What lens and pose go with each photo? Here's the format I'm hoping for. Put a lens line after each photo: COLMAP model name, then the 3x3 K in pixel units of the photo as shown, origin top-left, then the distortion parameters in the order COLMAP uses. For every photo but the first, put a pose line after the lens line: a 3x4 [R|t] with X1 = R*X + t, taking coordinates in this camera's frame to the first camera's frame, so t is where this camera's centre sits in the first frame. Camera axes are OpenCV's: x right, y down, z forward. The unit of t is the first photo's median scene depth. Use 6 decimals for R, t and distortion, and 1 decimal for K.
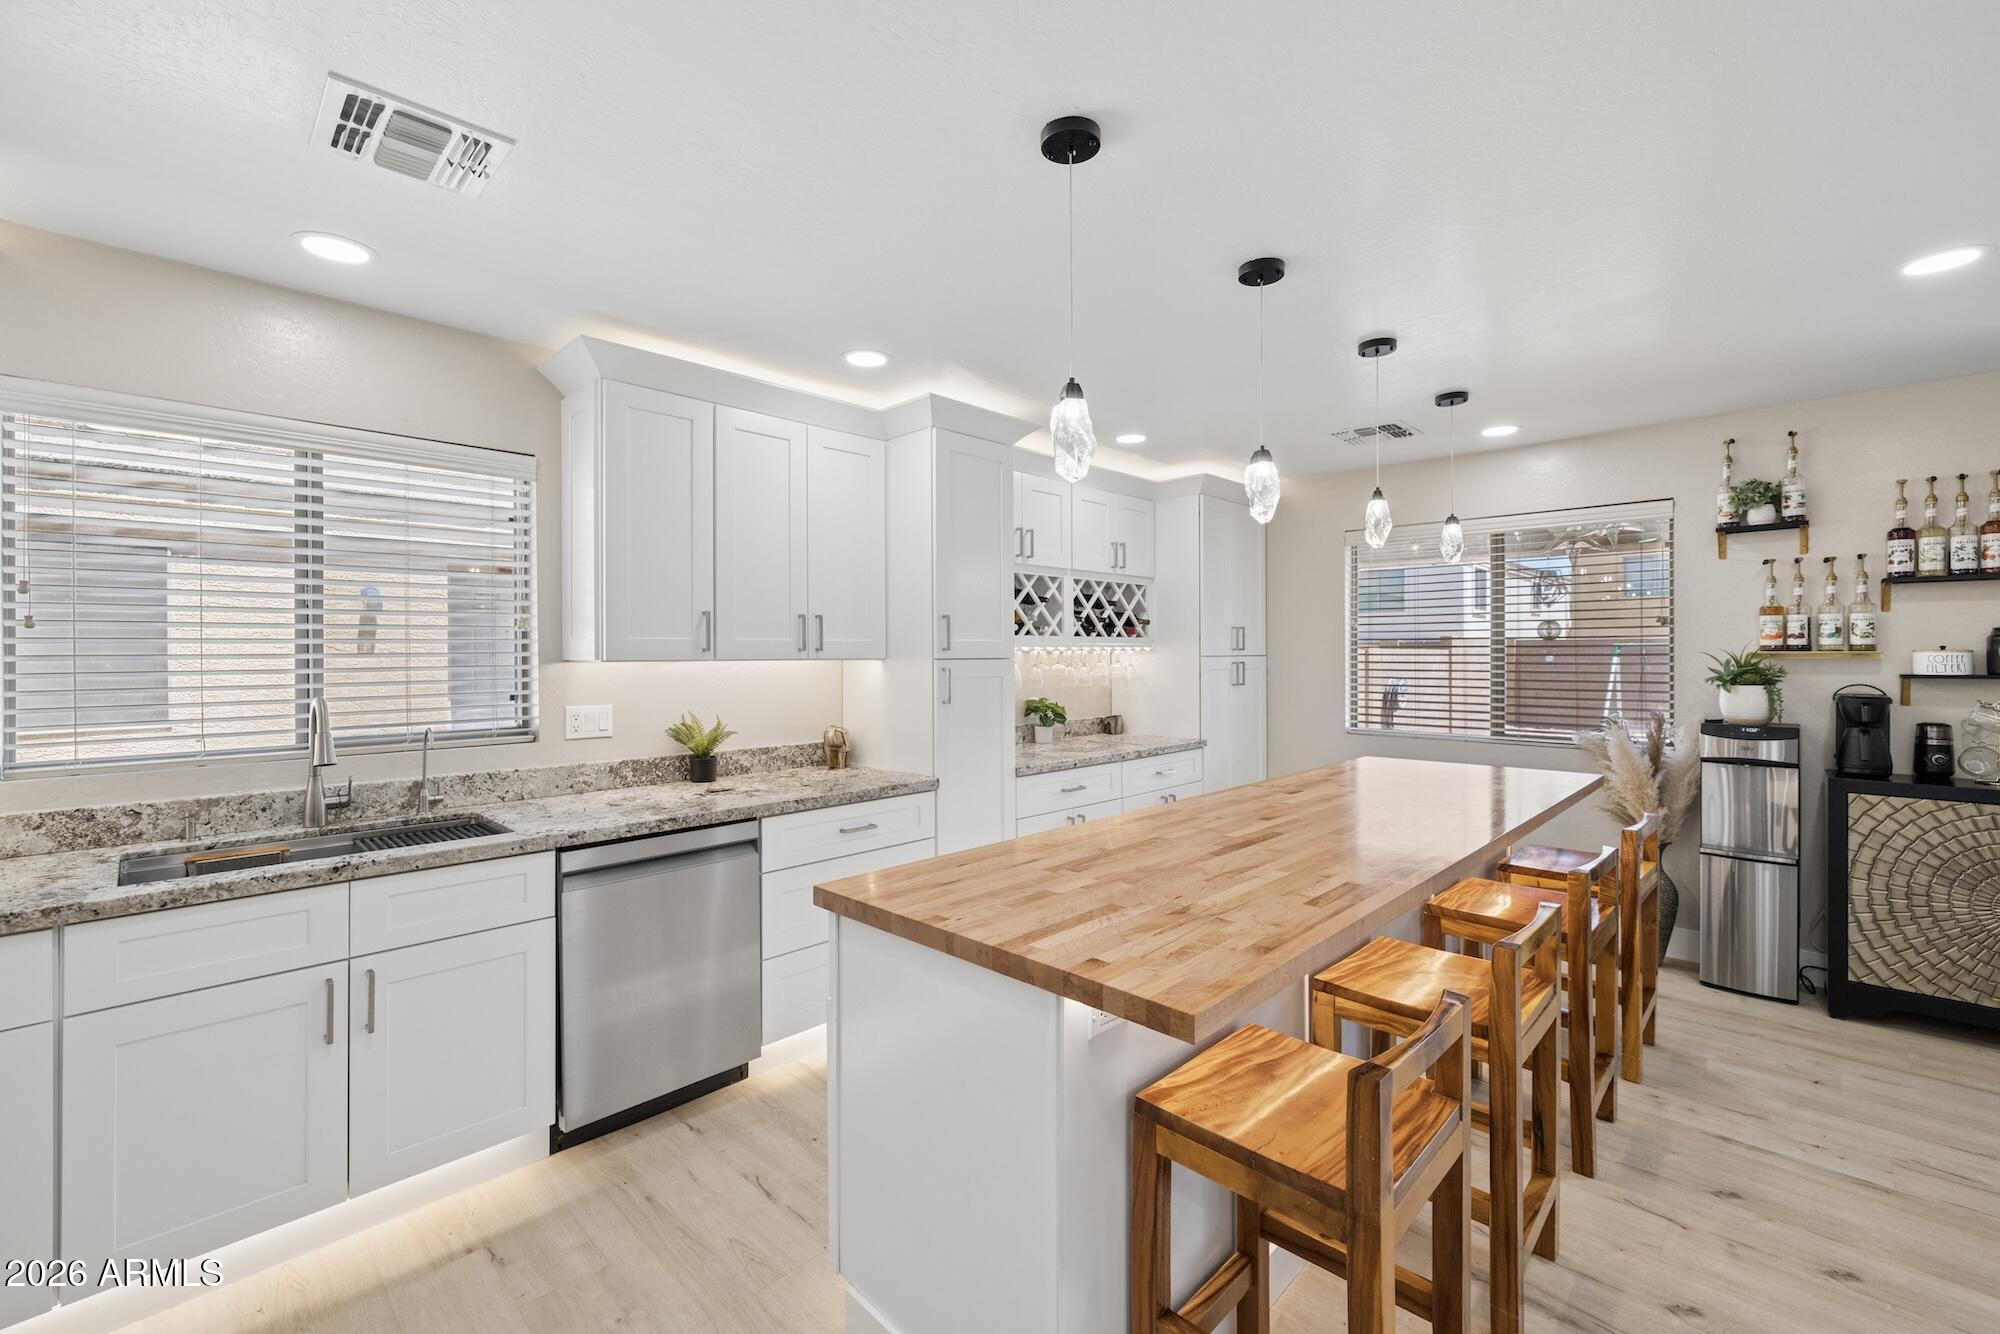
lens RADIAL K [[838.9, 0, 992.8], [0, 838.9, 654.4], [0, 0, 1]] dist [-0.000628, 0.000324]
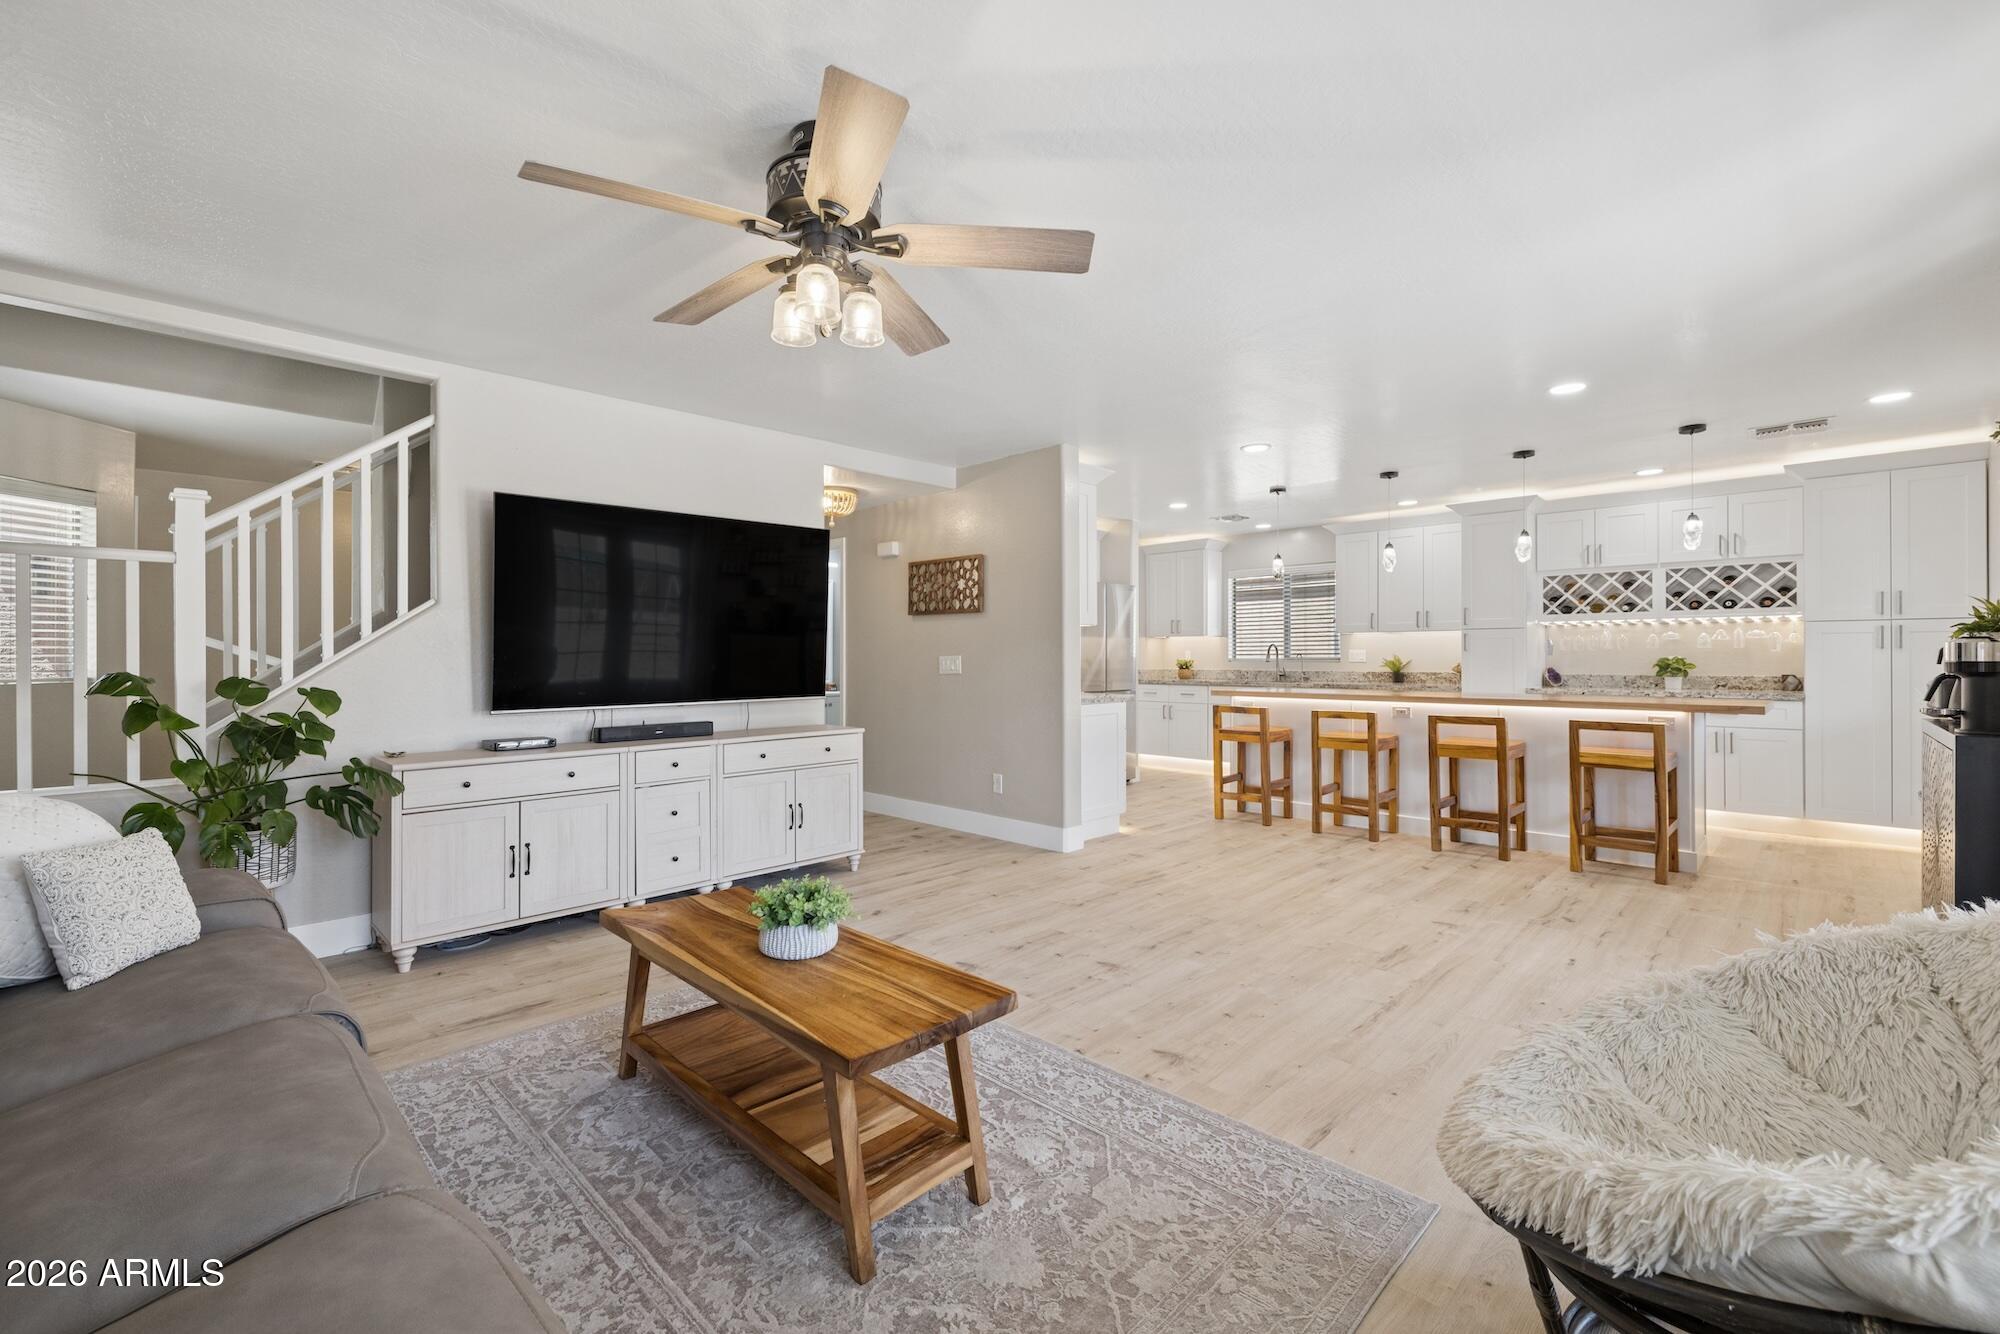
lens RADIAL K [[838.9, 0, 991.5], [0, 838.9, 656.5], [0, 0, 1]] dist [-0.000628, 0.000324]
pose [[-0.003805, 0.003806, -0.999986, 1.937220], [0.000802, 0.999992, 0.003803, 0.061608], [0.999992, -0.000788, -0.003808, -0.145433]]
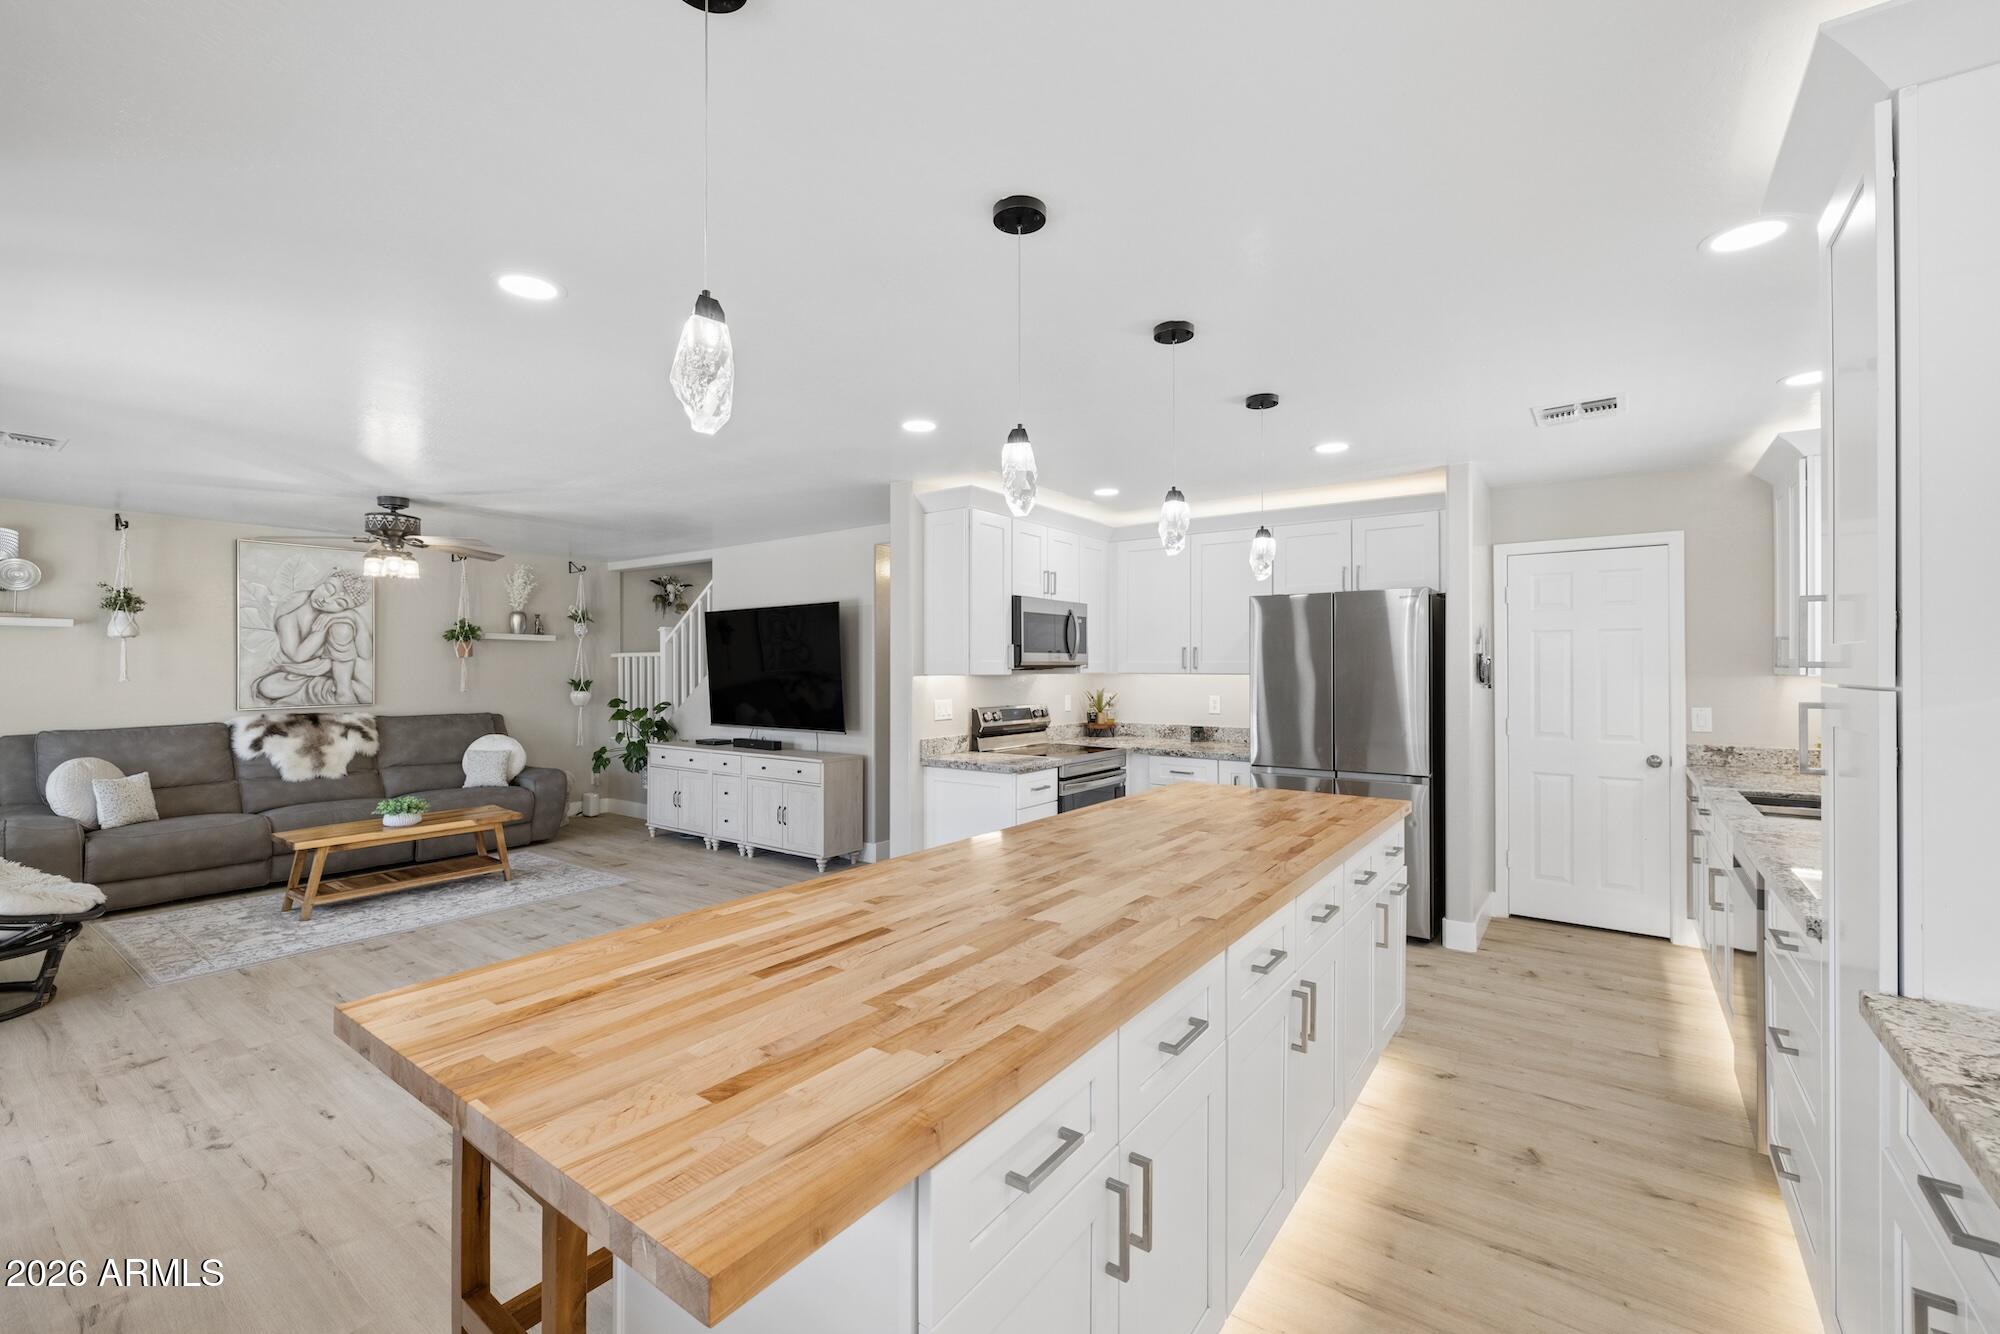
lens RADIAL K [[838.9, 0, 988.1], [0, 838.9, 665.1], [0, 0, 1]] dist [-0.000628, 0.000324]
pose [[-0.989795, 0.002300, -0.142478, 0.481709], [0.002772, 0.999991, -0.003111, -0.003816], [0.142469, -0.003474, -0.989793, 1.376624]]
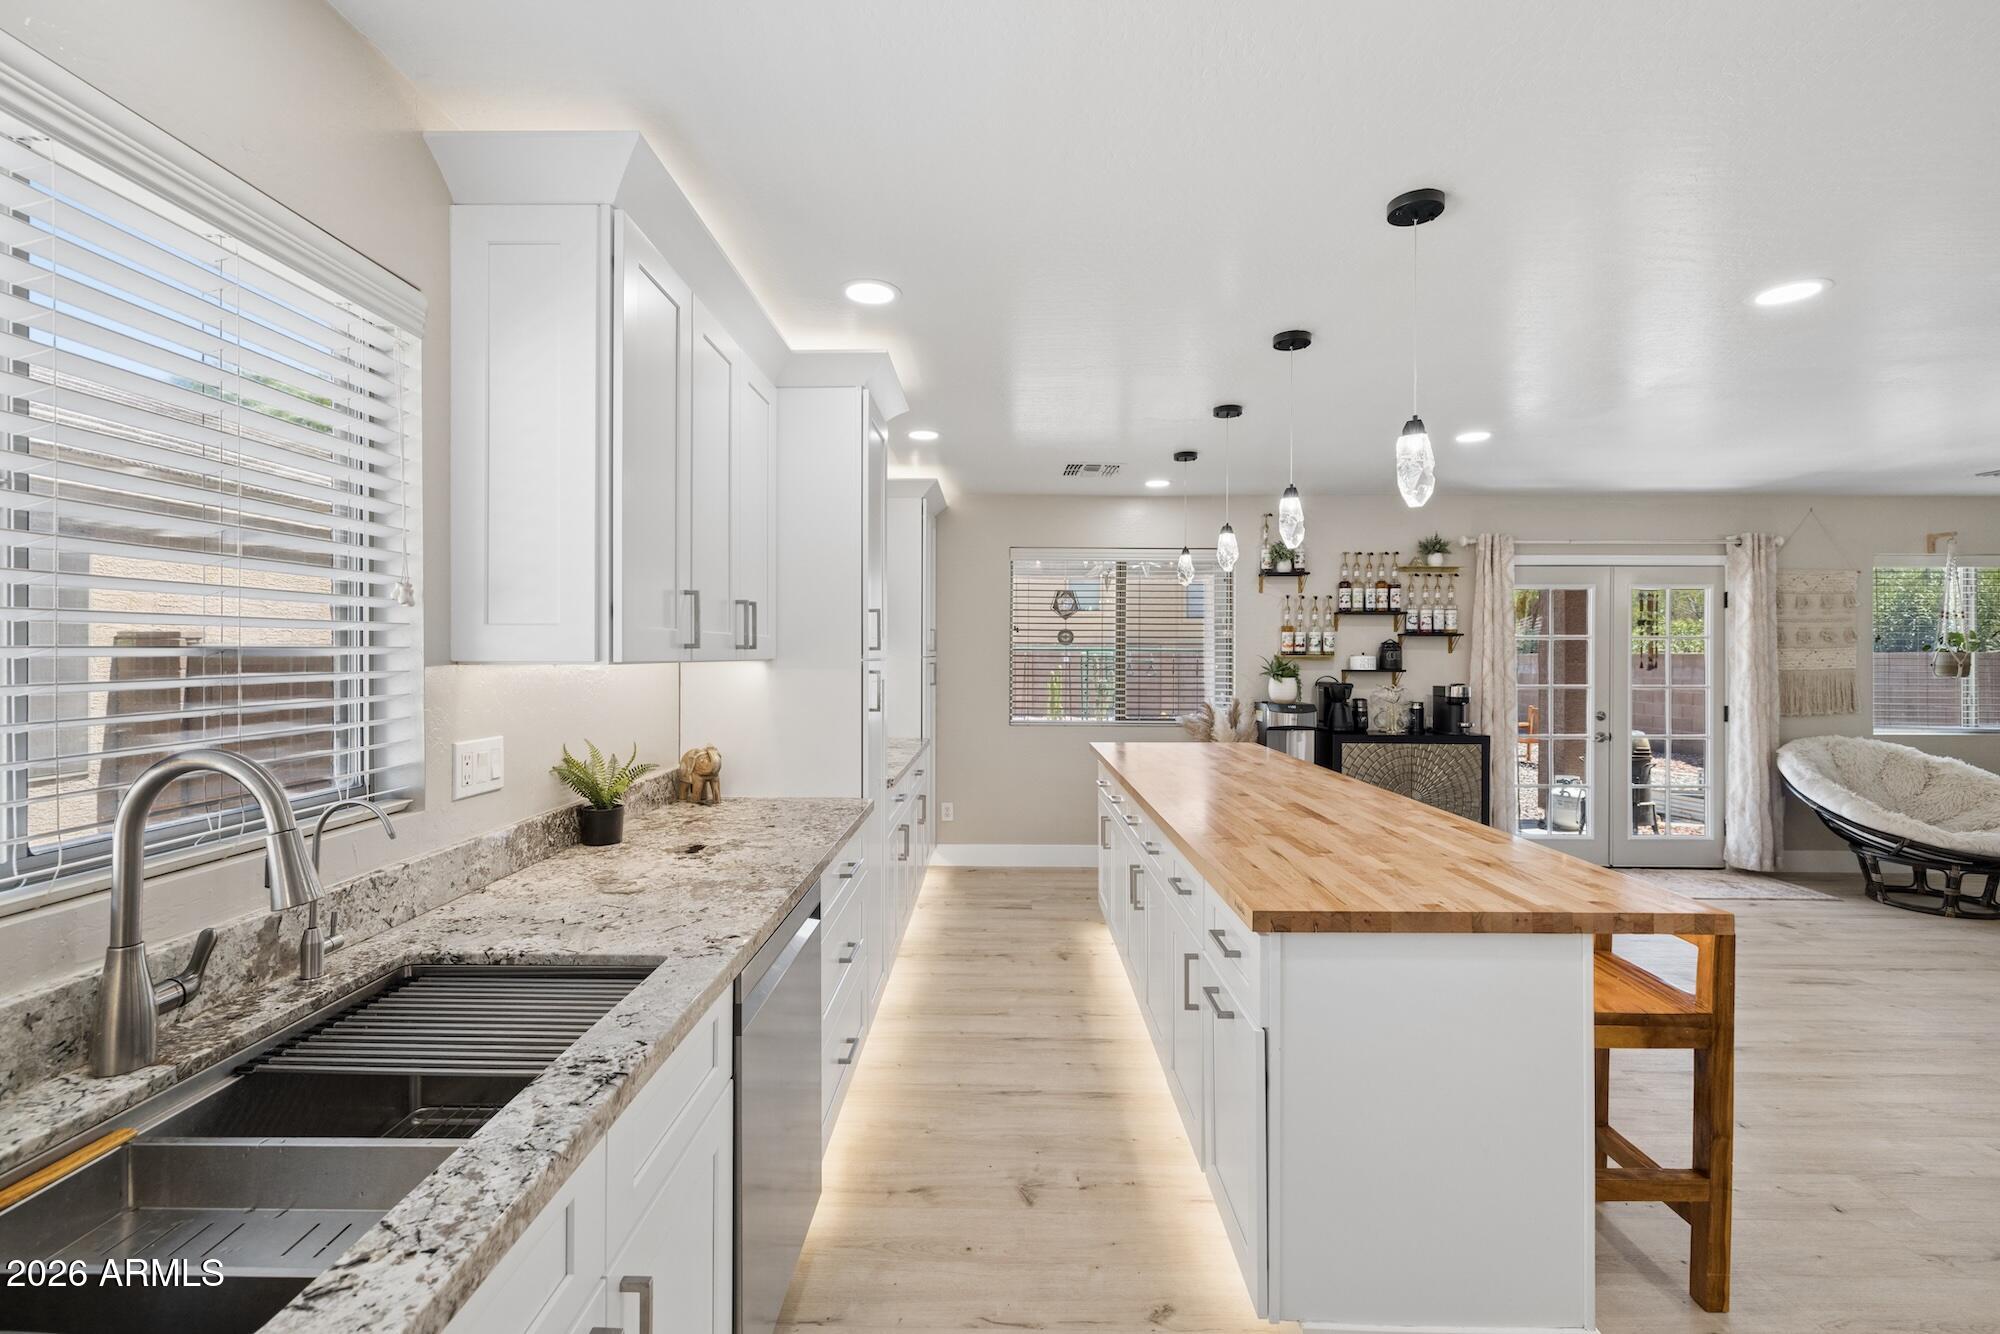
lens RADIAL K [[838.9, 0, 996.1], [0, 838.9, 652.0], [0, 0, 1]] dist [-0.000628, 0.000324]
pose [[0.717323, 0.007645, 0.696699, -0.550937], [-0.006099, 0.999970, -0.004694, 0.000784], [-0.696714, -0.000882, 0.717348, 0.285390]]
